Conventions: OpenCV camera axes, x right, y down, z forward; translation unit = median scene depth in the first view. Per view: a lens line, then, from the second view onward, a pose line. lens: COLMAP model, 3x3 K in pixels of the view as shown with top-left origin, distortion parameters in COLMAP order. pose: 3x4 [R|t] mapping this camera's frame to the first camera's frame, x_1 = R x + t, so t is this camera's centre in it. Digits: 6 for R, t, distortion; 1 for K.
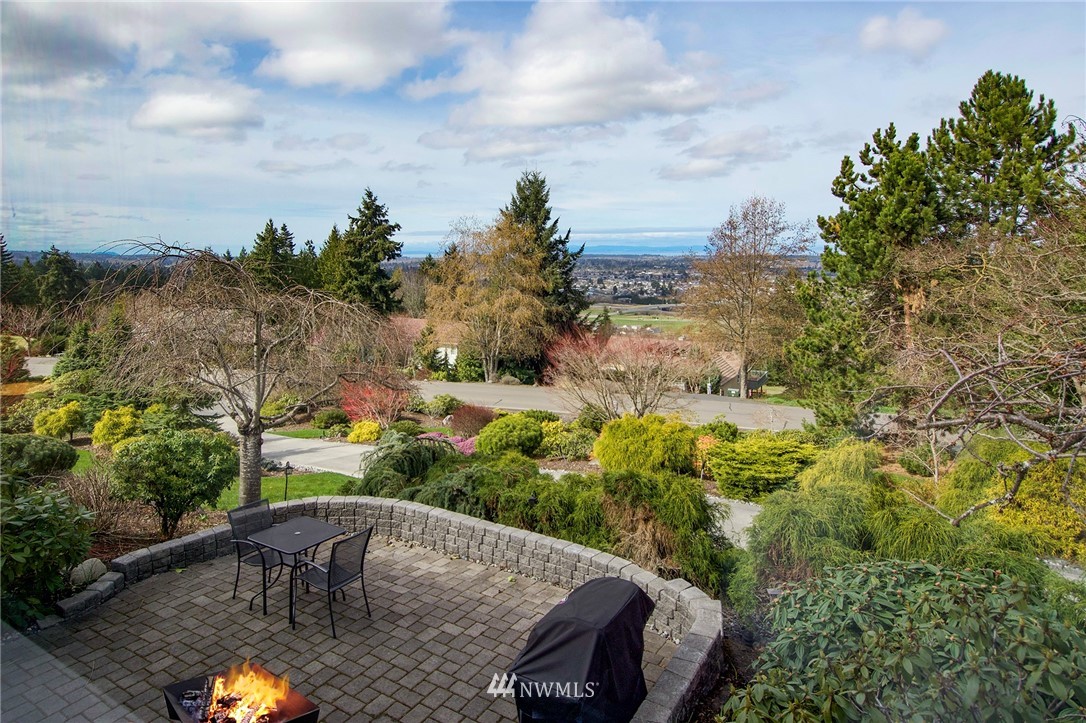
lens RADIAL K [[584.4, 0, 543.0], [0, 584.4, 361.5], [0, 0, 1]] dist [-0.028924, -0.000380]
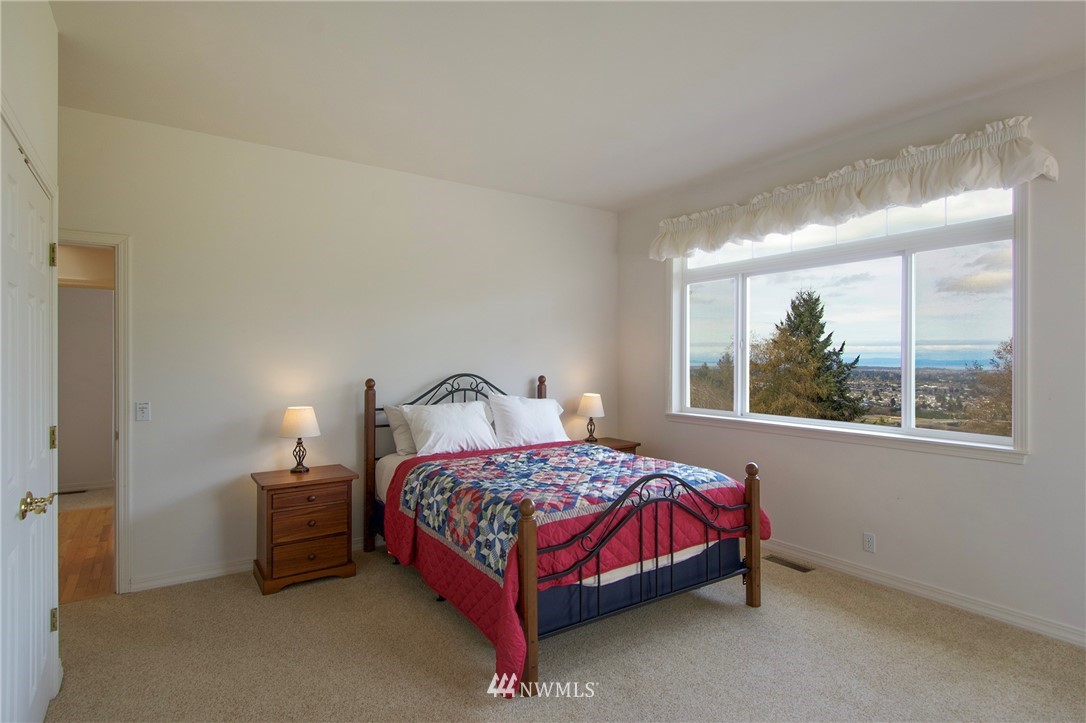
lens RADIAL K [[584.4, 0, 543.0], [0, 584.4, 361.5], [0, 0, 1]] dist [-0.028924, -0.000380]
pose [[0.910660, 0.016463, -0.412828, -0.017434], [-0.093615, 0.981440, -0.167368, 0.038720], [0.402410, 0.191062, 0.895300, -0.170964]]
